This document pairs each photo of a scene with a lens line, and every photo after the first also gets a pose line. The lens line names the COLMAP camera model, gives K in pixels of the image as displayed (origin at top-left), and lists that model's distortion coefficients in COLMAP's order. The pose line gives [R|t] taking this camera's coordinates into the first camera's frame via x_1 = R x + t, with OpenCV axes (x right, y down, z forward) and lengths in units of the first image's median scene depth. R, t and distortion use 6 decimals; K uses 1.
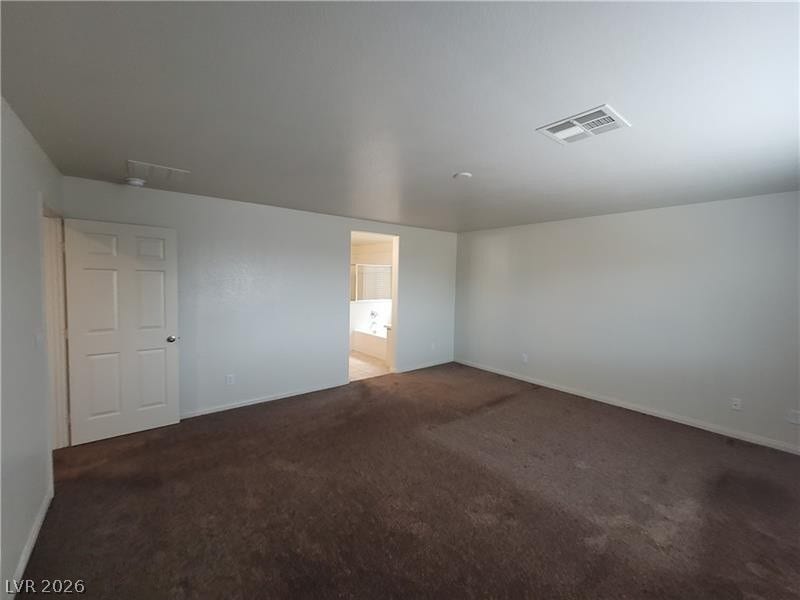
lens RADIAL K [[325.9, 0, 397.8], [0, 325.9, 299.6], [0, 0, 1]] dist [-0.002044, 0.001302]
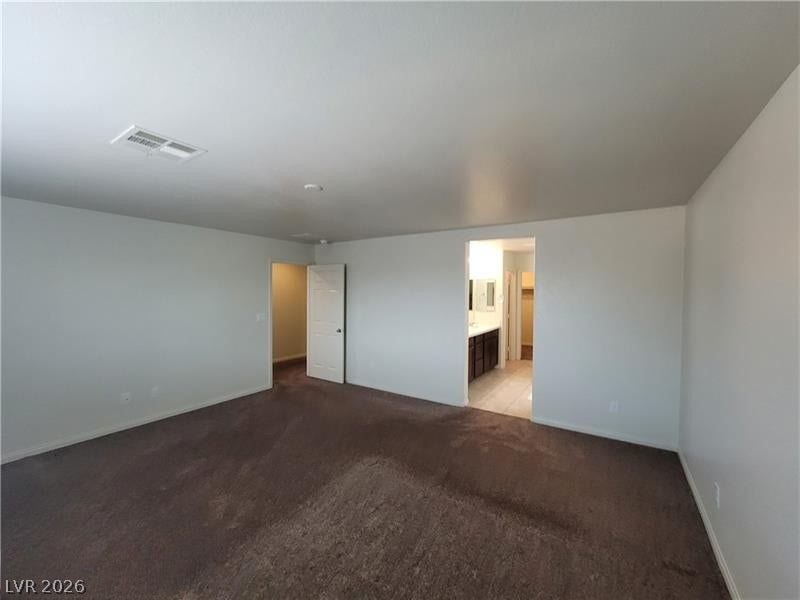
lens RADIAL K [[325.9, 0, 394.7], [0, 325.9, 299.7], [0, 0, 1]] dist [-0.002044, 0.001302]
pose [[0.291896, 0.010561, -0.956392, 0.701115], [-0.054907, 0.998475, -0.005732, -0.030134], [0.954873, 0.054186, 0.292031, 0.559623]]
